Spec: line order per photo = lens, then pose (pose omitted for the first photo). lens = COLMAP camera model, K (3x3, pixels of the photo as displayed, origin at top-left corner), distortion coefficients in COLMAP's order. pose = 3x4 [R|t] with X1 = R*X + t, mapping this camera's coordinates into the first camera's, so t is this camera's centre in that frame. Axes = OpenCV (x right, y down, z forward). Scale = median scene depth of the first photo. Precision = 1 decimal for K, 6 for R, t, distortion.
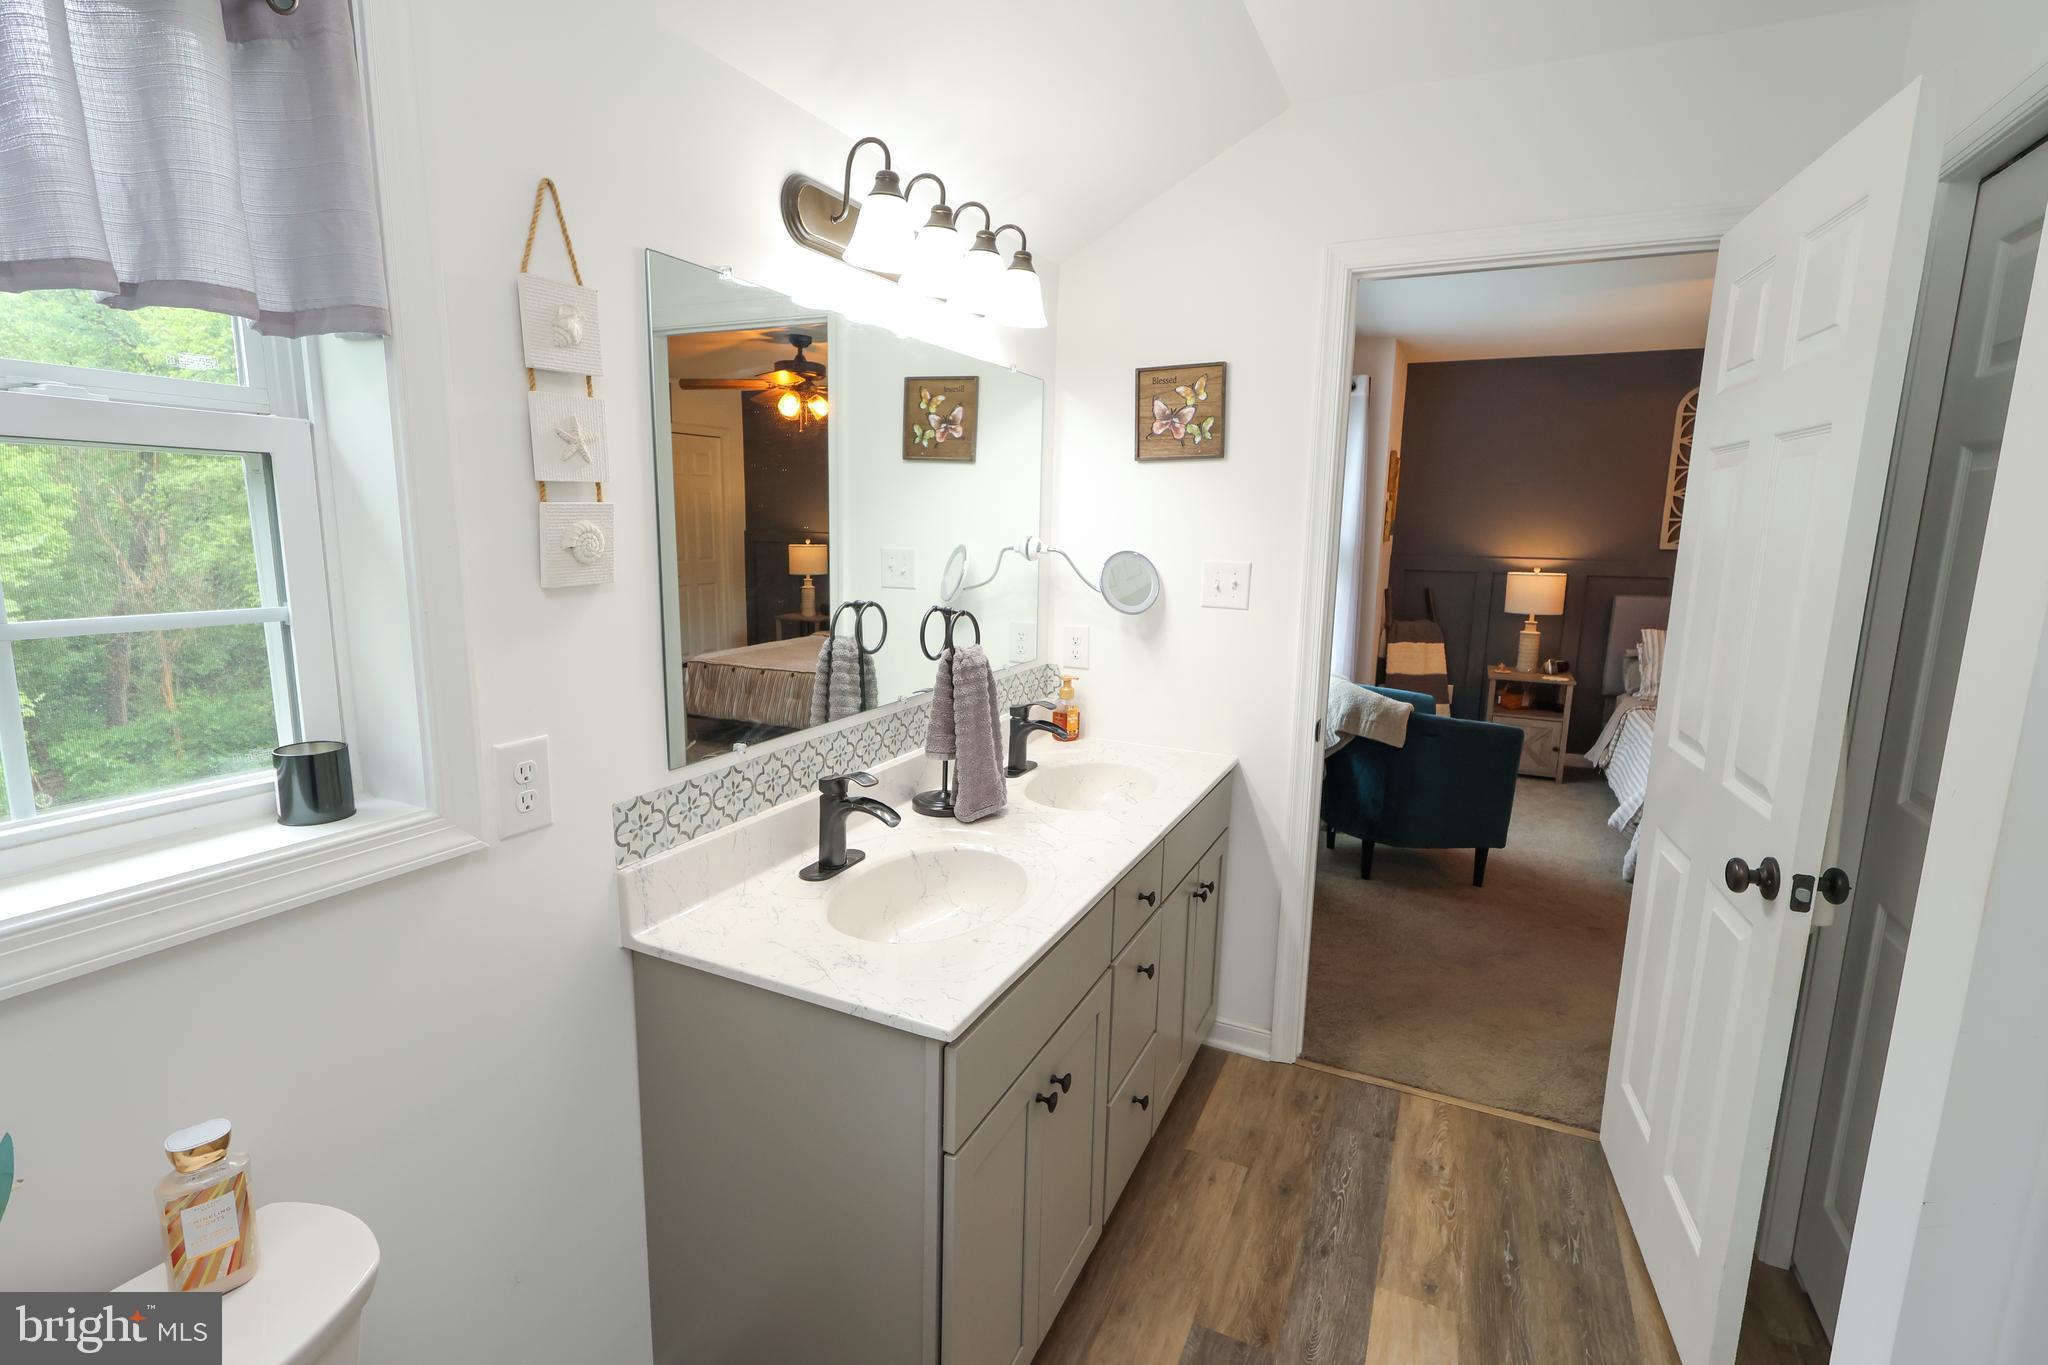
lens RADIAL K [[947.0, 0, 1017.3], [0, 947.0, 682.9], [0, 0, 1]] dist [0.001291, 0.000525]
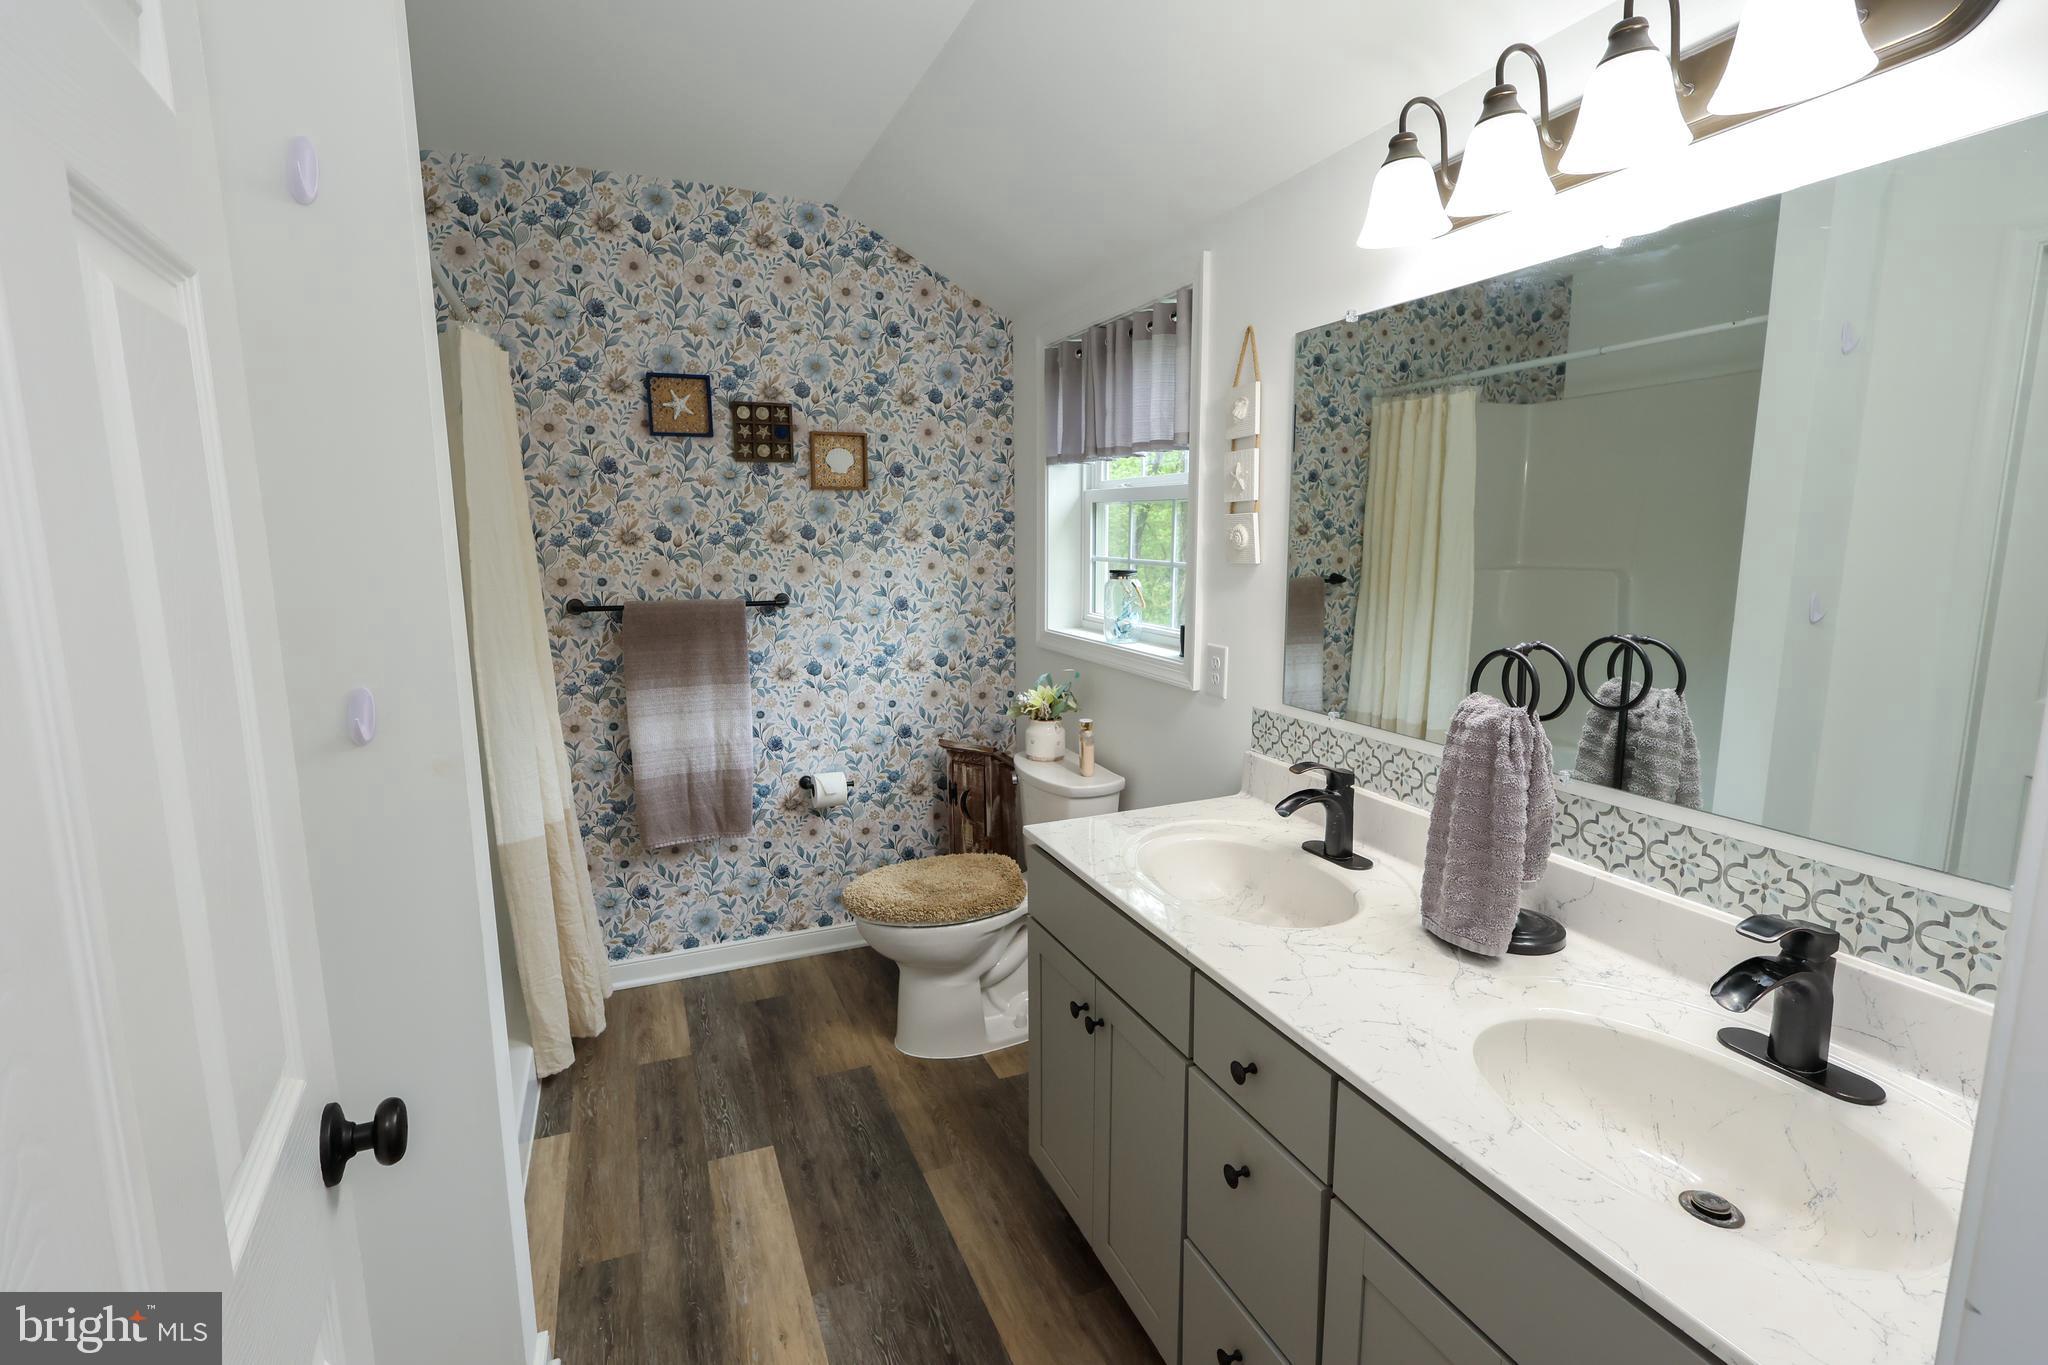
lens RADIAL K [[947.0, 0, 1017.3], [0, 947.0, 682.9], [0, 0, 1]] dist [0.001291, 0.000525]
pose [[-0.660133, 0.102262, -0.744155, 0.932993], [-0.134137, 0.958716, 0.250739, -0.235680], [0.739075, 0.265340, -0.619163, 1.588023]]
